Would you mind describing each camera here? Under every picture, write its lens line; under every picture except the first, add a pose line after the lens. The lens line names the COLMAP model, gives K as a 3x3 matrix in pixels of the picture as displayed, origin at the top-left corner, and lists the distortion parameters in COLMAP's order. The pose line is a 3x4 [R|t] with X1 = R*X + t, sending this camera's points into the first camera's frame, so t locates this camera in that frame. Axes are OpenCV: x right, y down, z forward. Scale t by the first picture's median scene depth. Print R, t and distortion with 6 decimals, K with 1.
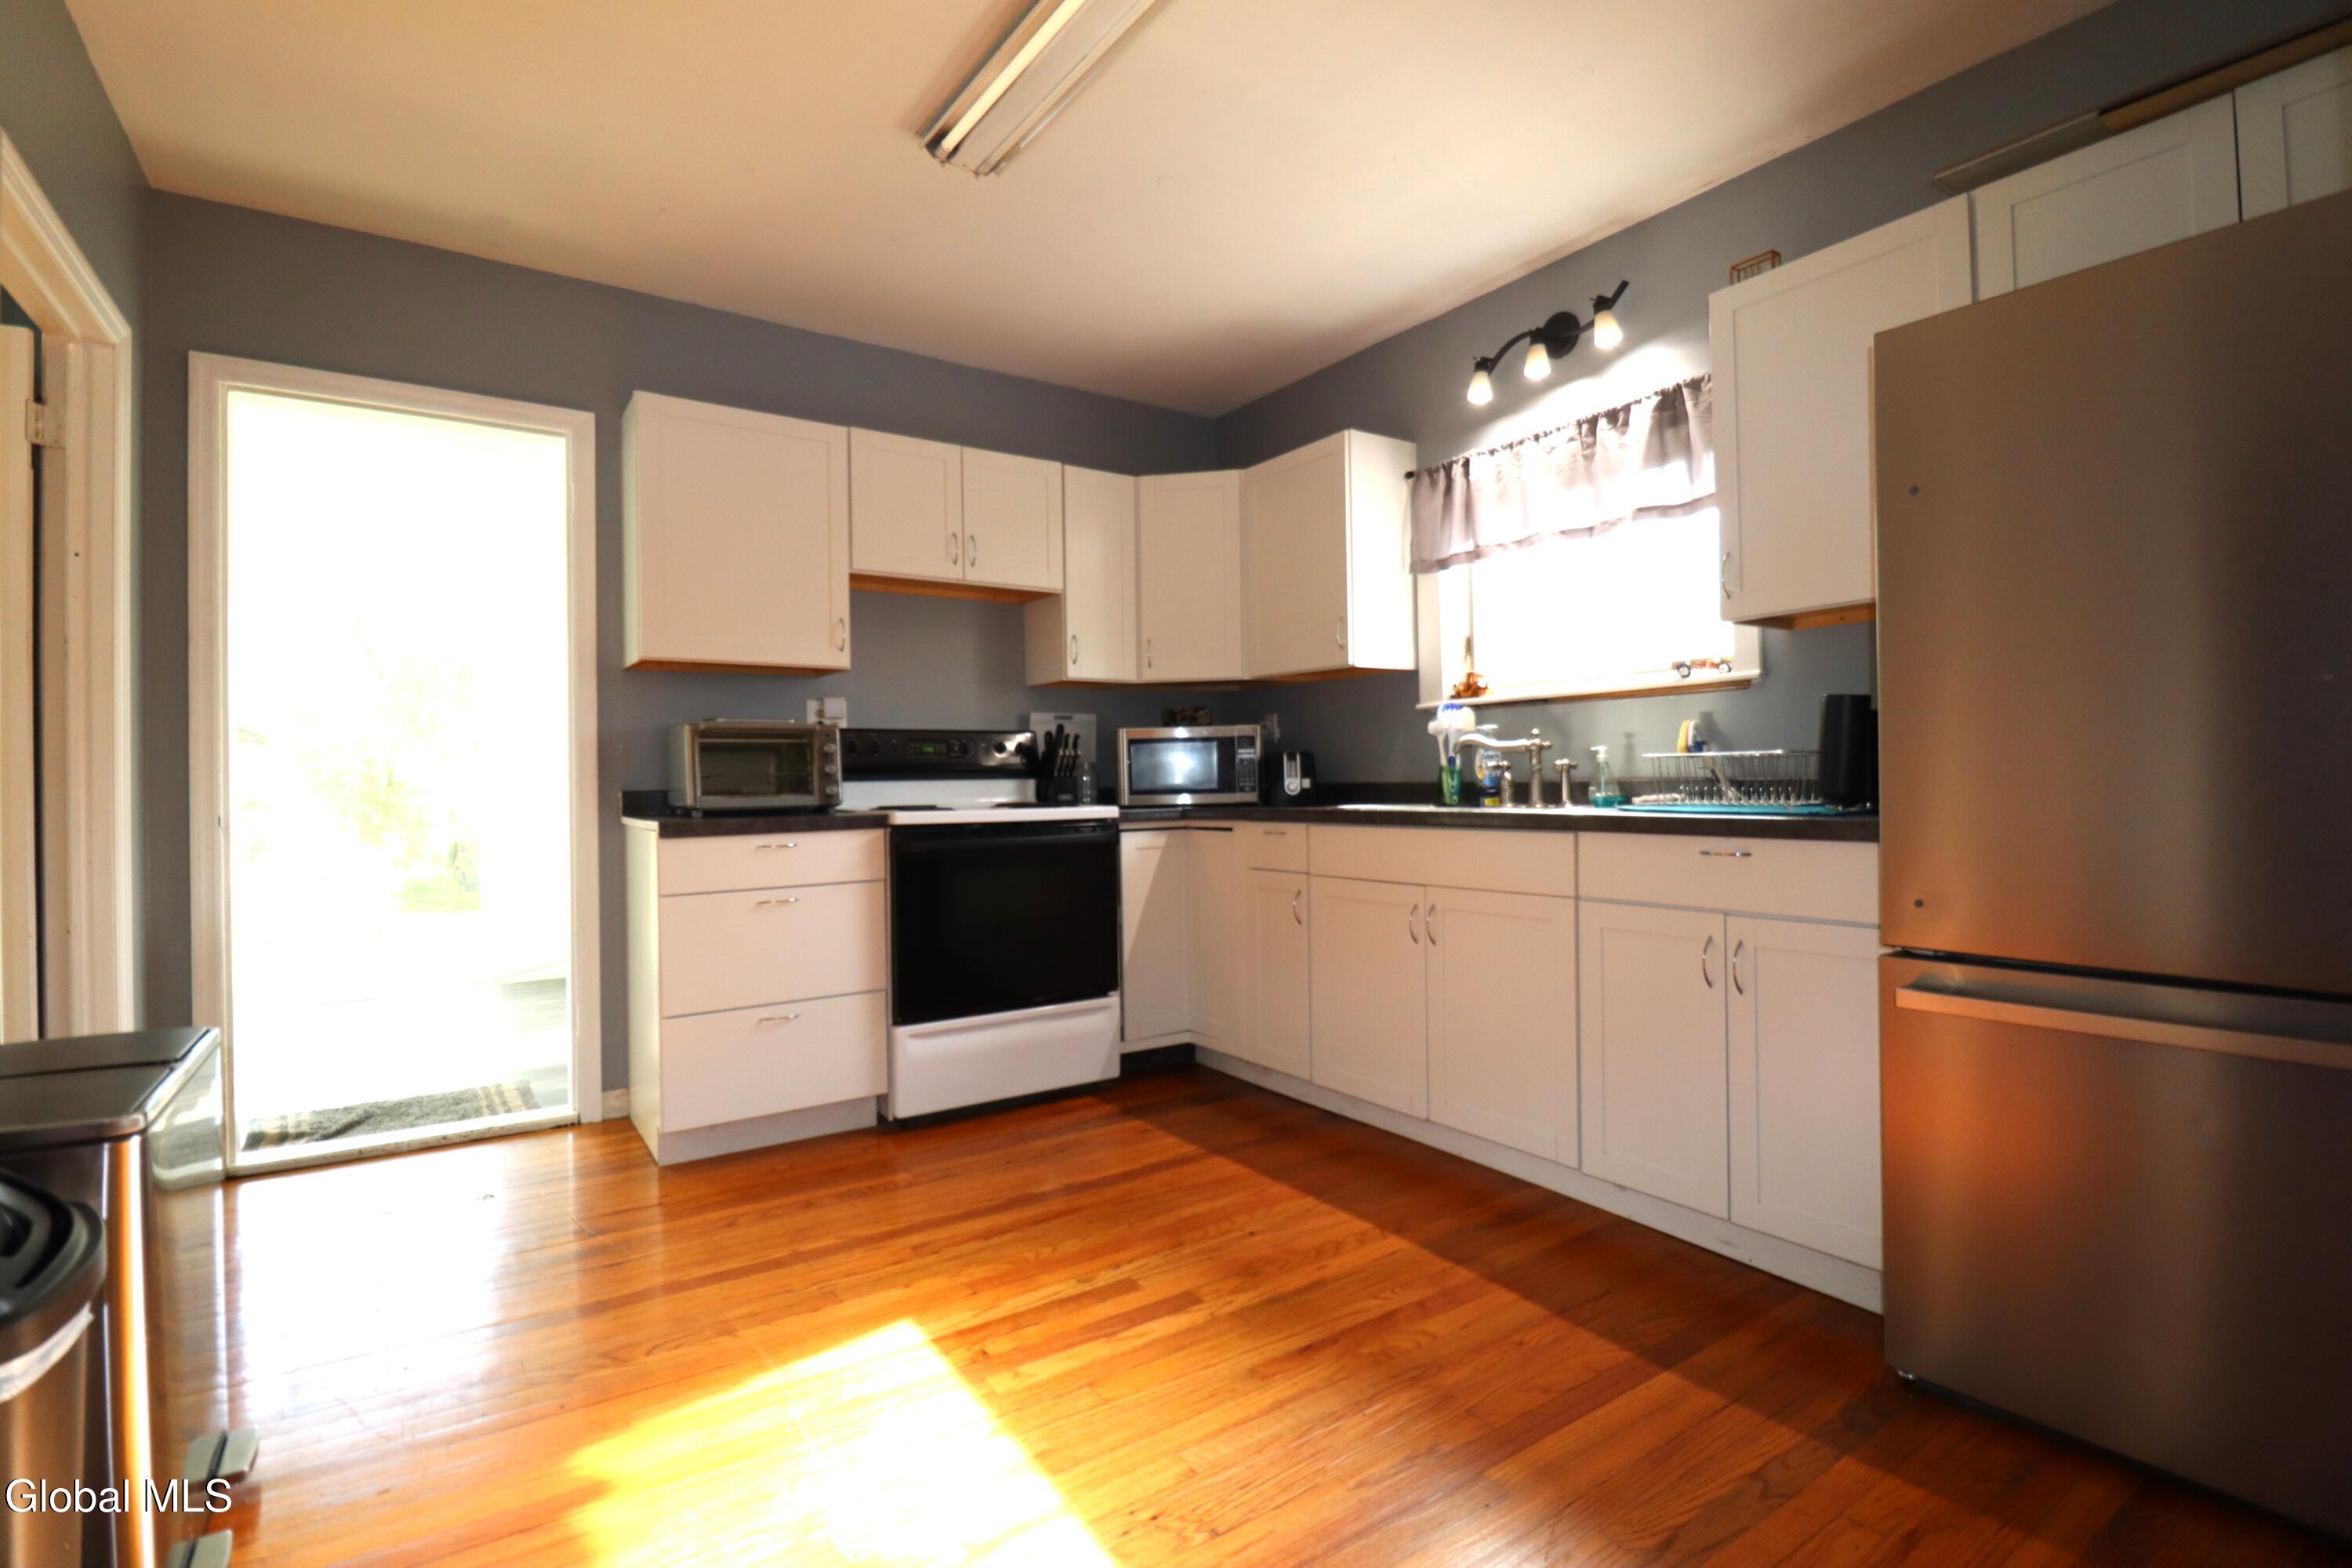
lens RADIAL K [[1093.9, 0, 1196.3], [0, 1093.9, 782.6], [0, 0, 1]] dist [-0.001471, -0.013664]
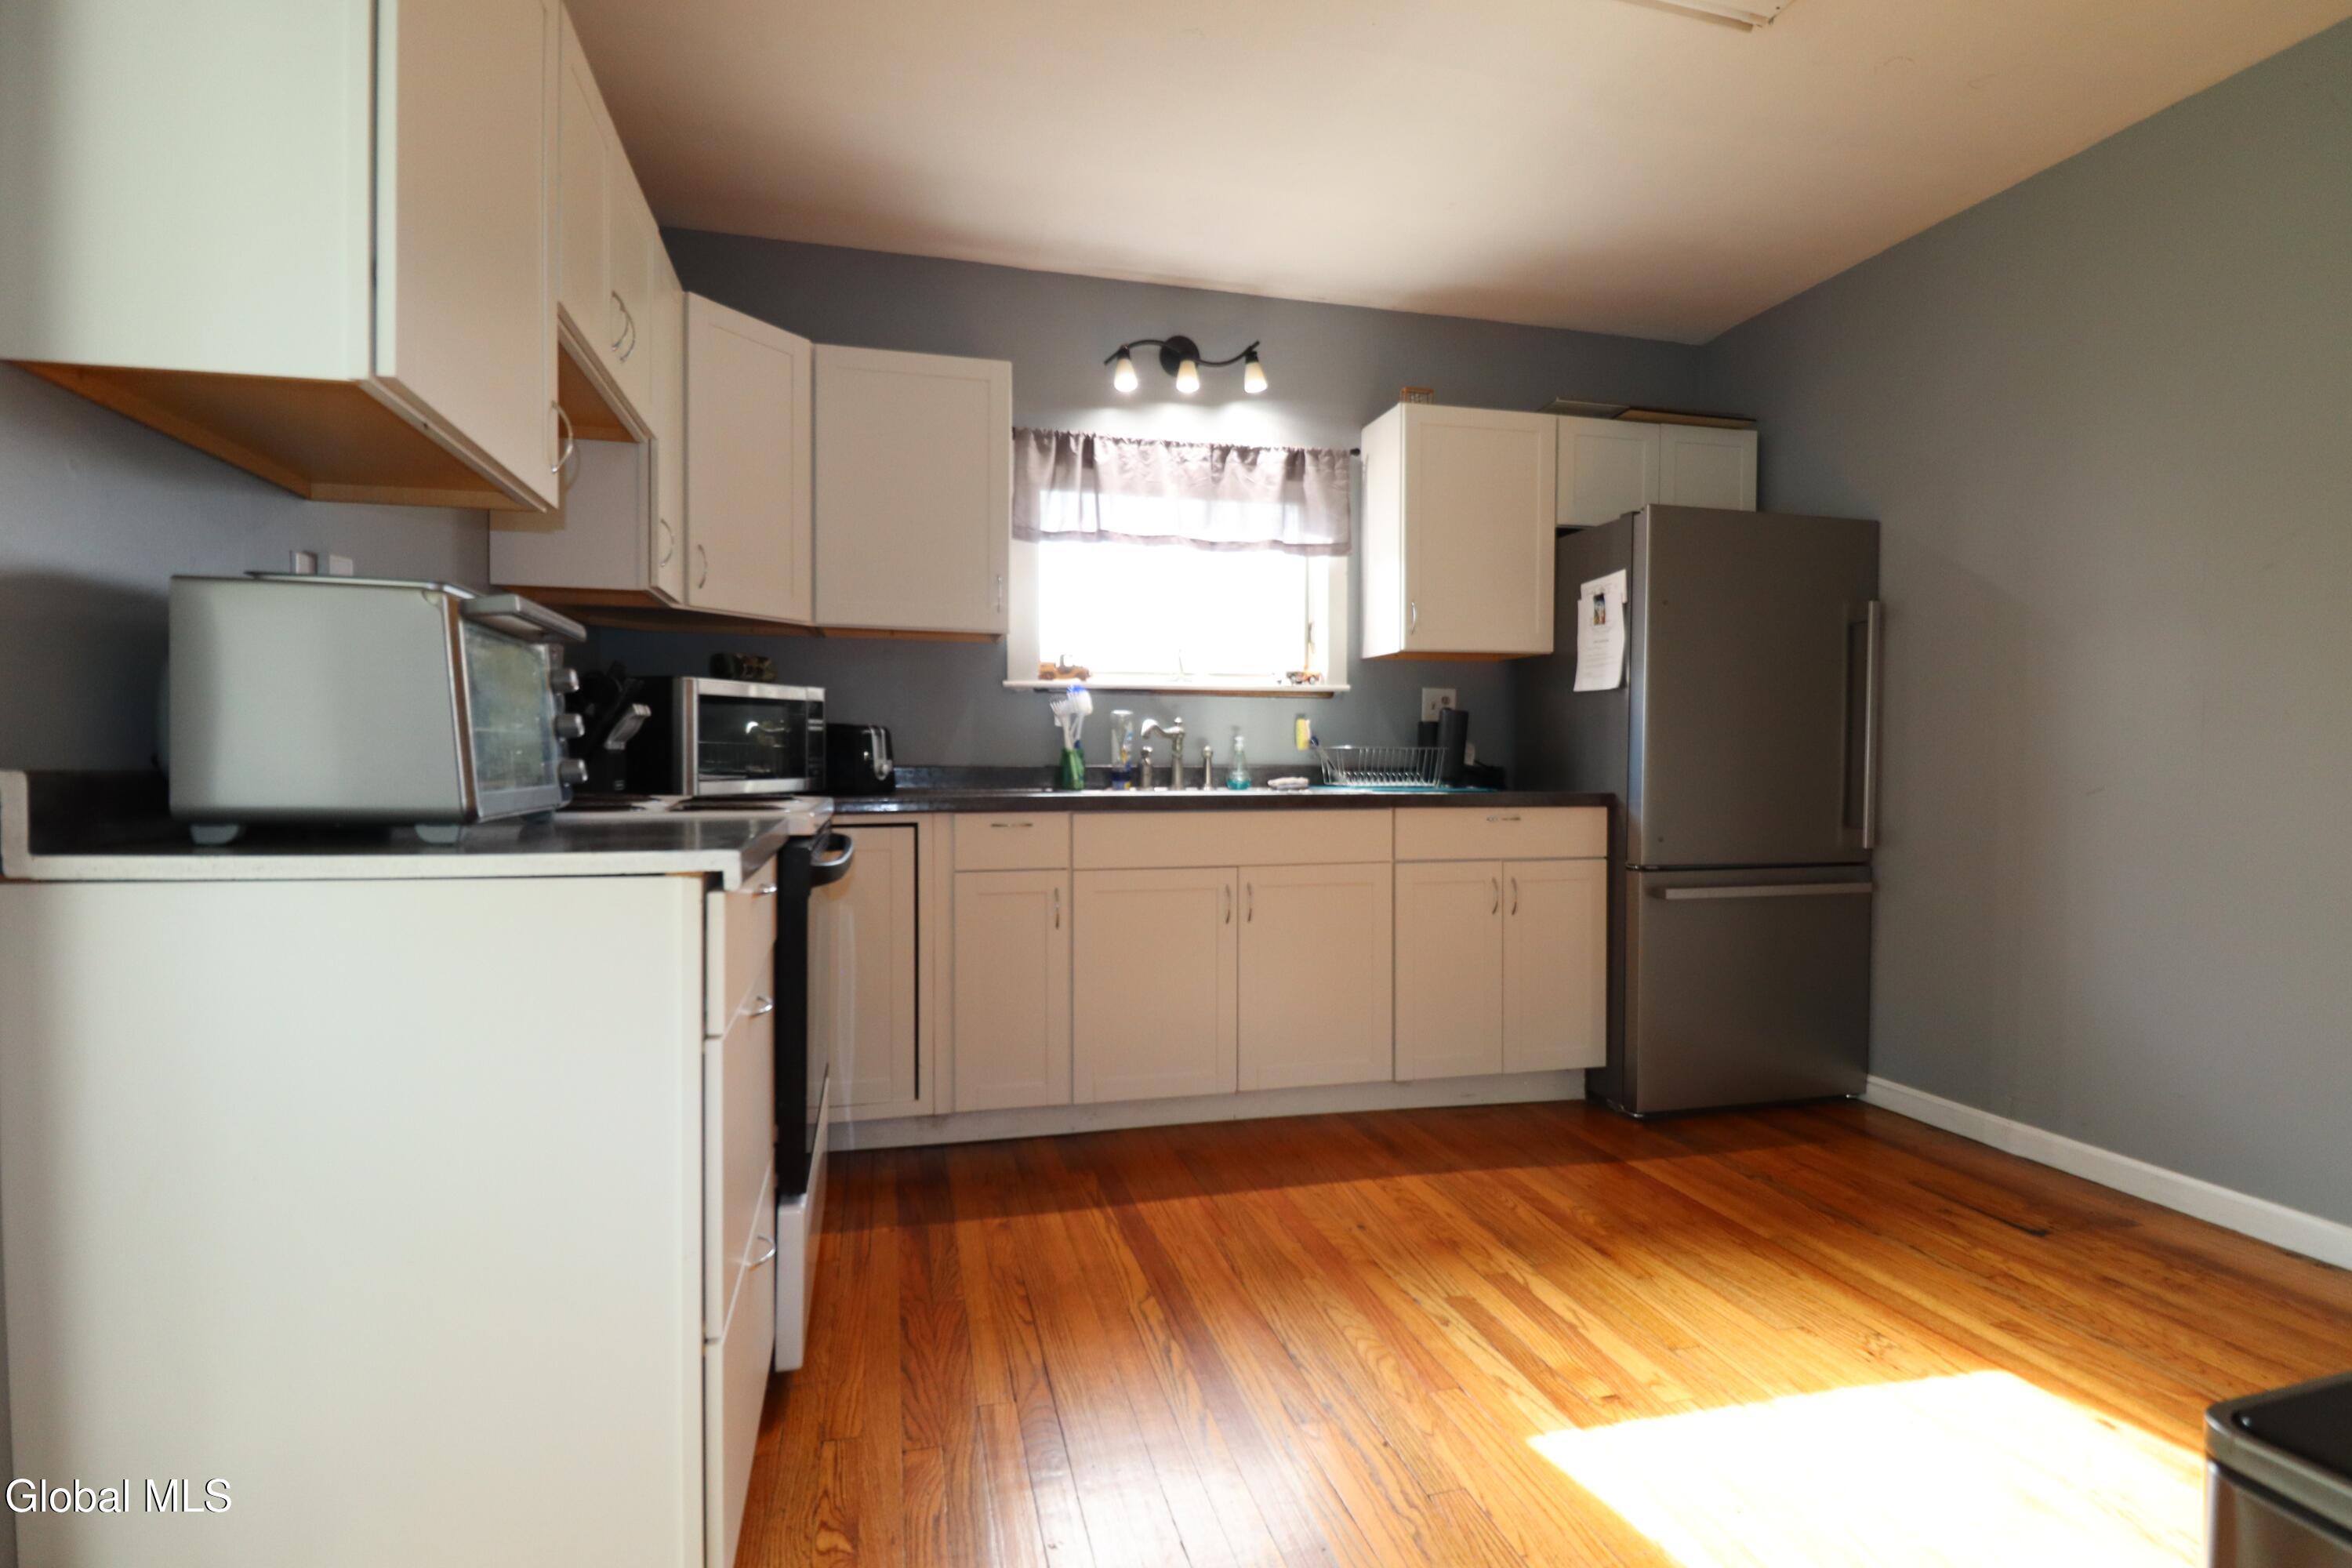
lens RADIAL K [[1093.9, 0, 1196.3], [0, 1093.9, 782.6], [0, 0, 1]] dist [-0.001471, -0.013664]
pose [[0.350531, -0.003023, 0.936546, -0.703162], [-0.008595, 0.999942, 0.006445, 0.007796], [-0.936512, -0.010309, 0.350485, 0.615316]]
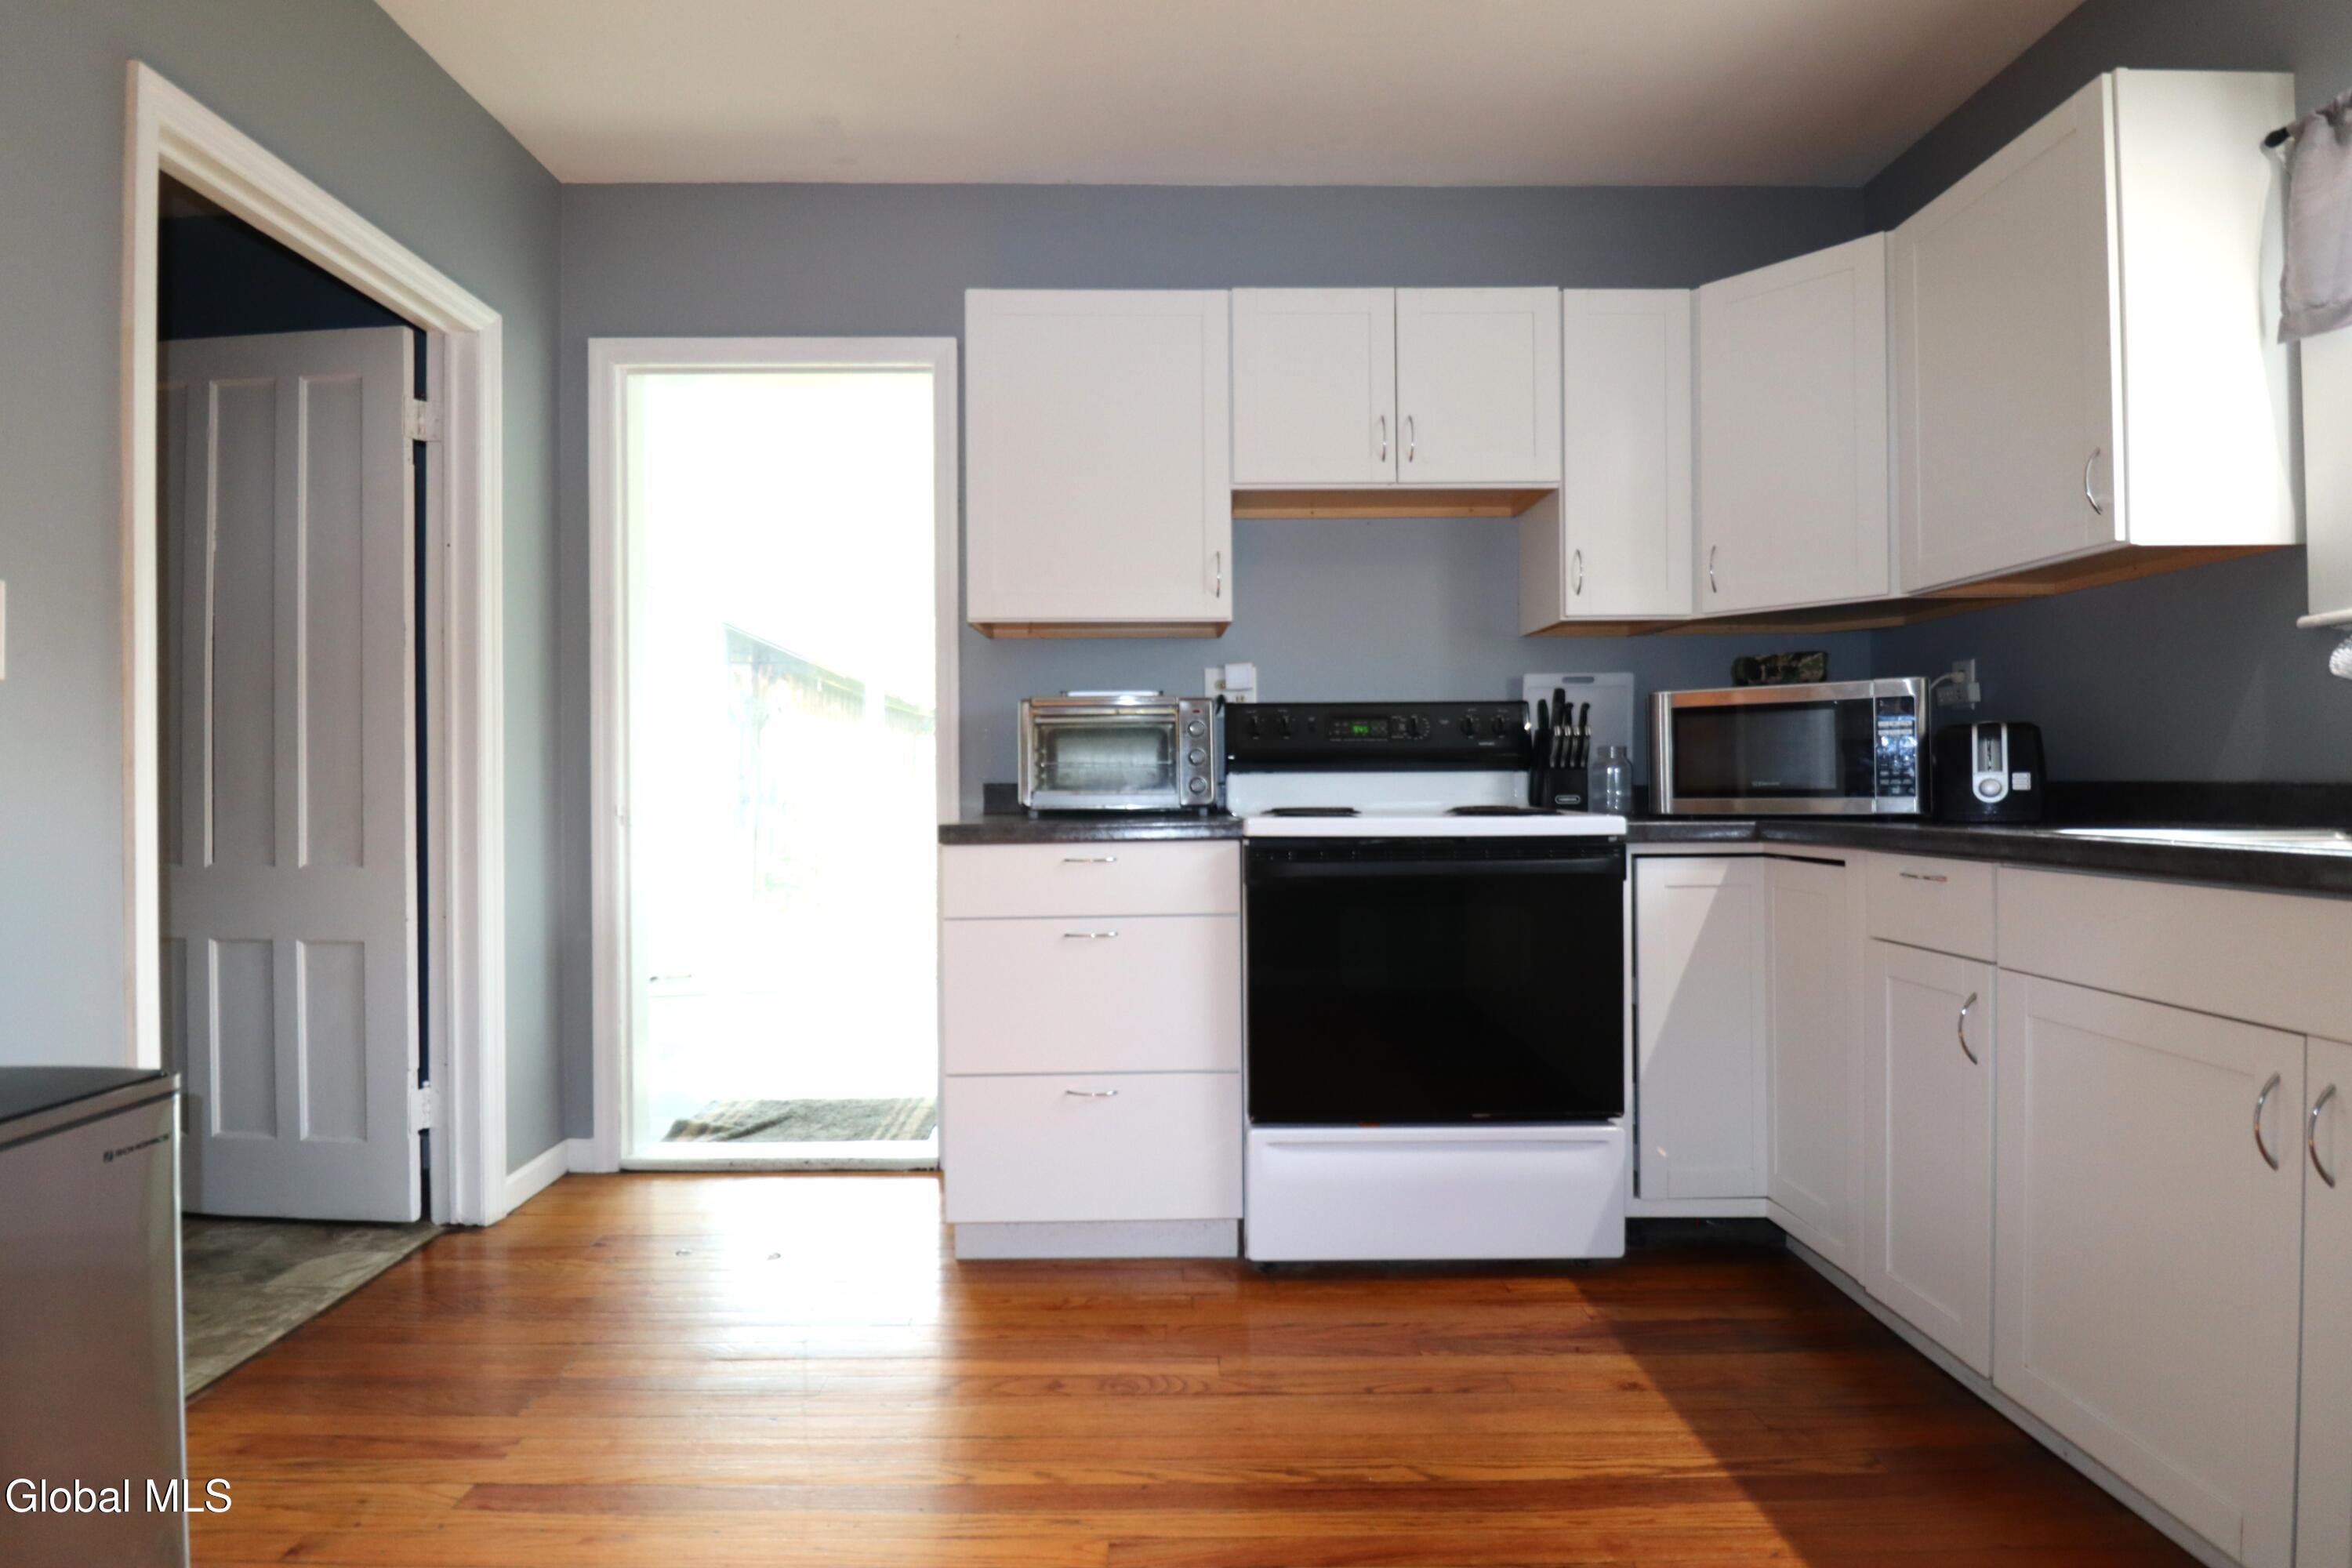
lens RADIAL K [[1115.9, 0, 1173.6], [0, 1115.9, 788.4], [0, 0, 1]] dist [-0.001528, -0.012829]
pose [[0.820163, 0.011095, -0.572023, 0.086591], [-0.005879, 0.999923, 0.010966, 0.000815], [0.572100, -0.005632, 0.820164, 0.386820]]
